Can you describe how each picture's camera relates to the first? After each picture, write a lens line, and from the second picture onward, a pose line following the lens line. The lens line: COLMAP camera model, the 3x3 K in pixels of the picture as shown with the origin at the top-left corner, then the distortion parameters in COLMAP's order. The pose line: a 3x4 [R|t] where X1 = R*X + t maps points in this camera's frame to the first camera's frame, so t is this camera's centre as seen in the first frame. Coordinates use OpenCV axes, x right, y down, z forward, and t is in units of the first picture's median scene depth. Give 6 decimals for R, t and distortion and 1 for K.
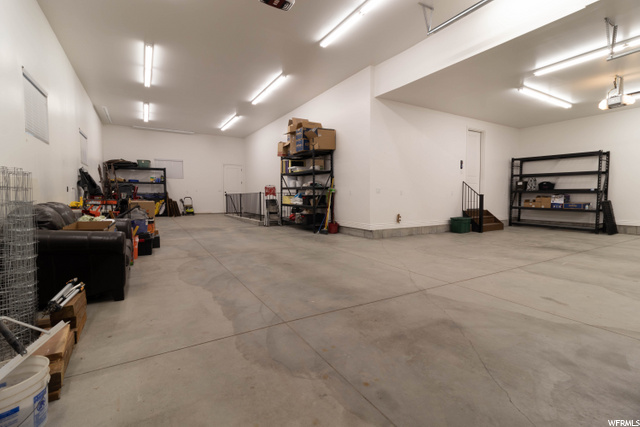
lens RADIAL K [[297.0, 0, 321.6], [0, 297.0, 211.1], [0, 0, 1]] dist [0.003314, -0.000576]
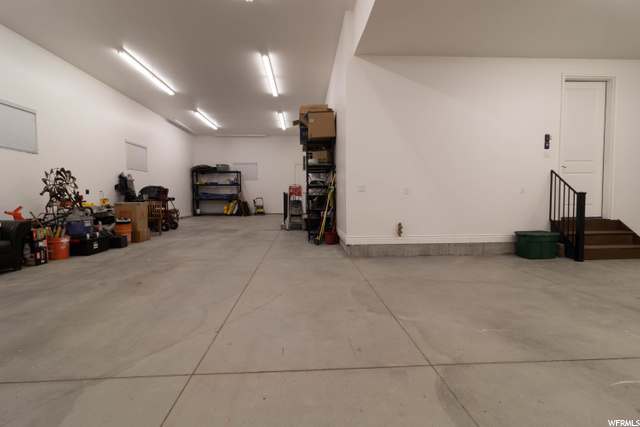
lens RADIAL K [[297.0, 0, 320.3], [0, 297.0, 214.2], [0, 0, 1]] dist [0.003314, -0.000576]
pose [[0.885872, 0.022504, -0.463384, 0.348069], [-0.017071, 0.999728, 0.015916, -0.014845], [0.463616, -0.006189, 0.886015, 0.270481]]
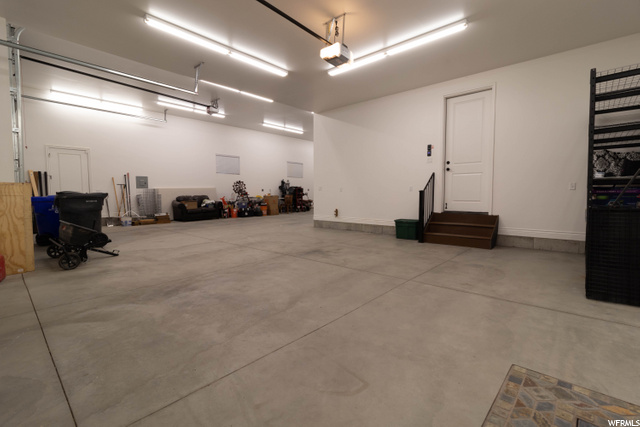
lens RADIAL K [[297.0, 0, 321.7], [0, 297.0, 212.3], [0, 0, 1]] dist [0.003314, -0.000576]
pose [[0.295288, 0.060485, -0.953492, 1.107149], [-0.046379, 0.997725, 0.048928, -0.025024], [0.954282, 0.029774, 0.297422, 0.520768]]
